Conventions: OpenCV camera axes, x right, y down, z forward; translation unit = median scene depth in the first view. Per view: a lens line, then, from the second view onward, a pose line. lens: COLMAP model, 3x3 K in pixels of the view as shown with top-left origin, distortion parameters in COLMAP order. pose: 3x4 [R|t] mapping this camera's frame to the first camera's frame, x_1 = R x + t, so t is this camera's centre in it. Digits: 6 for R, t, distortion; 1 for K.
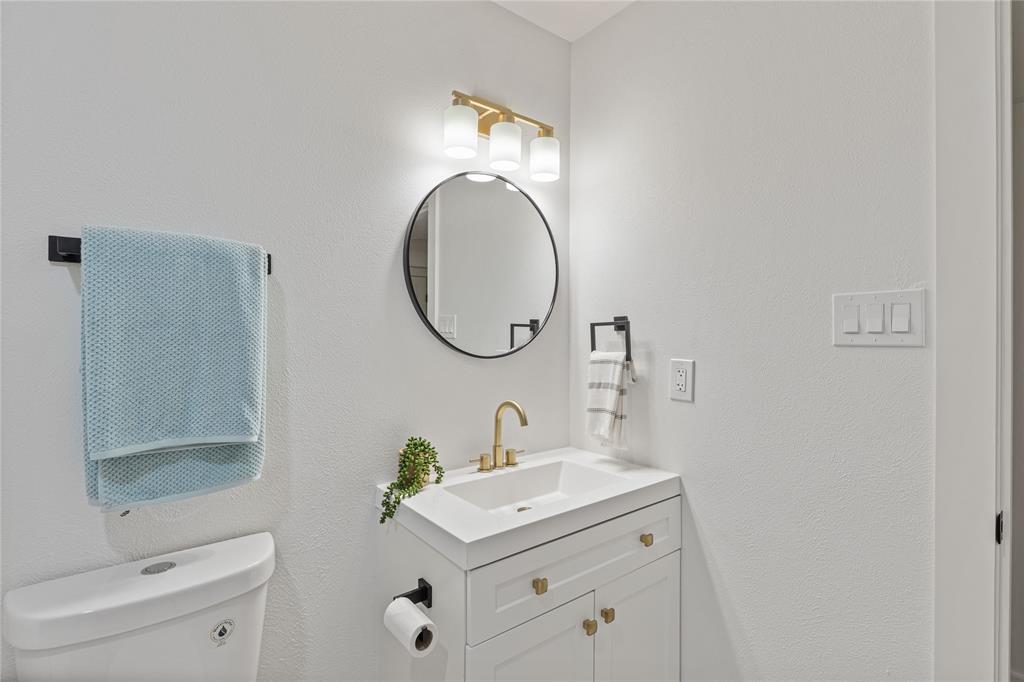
lens RADIAL K [[478.4, 0, 508.0], [0, 478.4, 337.3], [0, 0, 1]] dist [-0.001865, 0.000153]
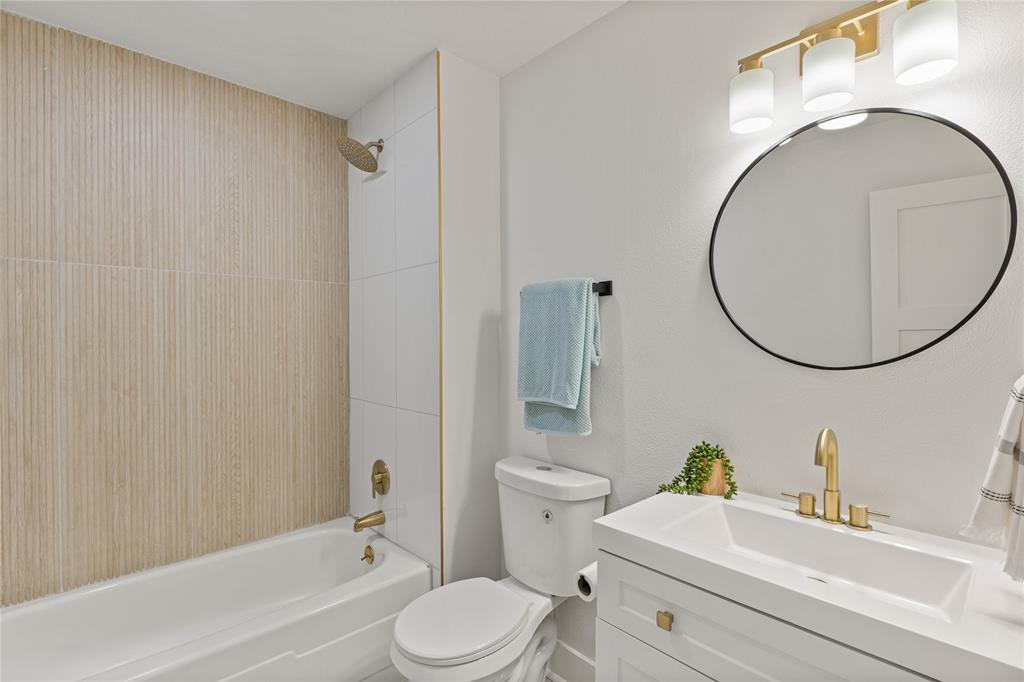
lens RADIAL K [[478.4, 0, 507.7], [0, 478.4, 340.6], [0, 0, 1]] dist [-0.001865, 0.000153]
pose [[0.086269, 0.004376, -0.996262, 0.875155], [-0.003498, 0.999986, 0.004089, -0.004263], [0.996266, 0.003133, 0.086283, 0.590710]]
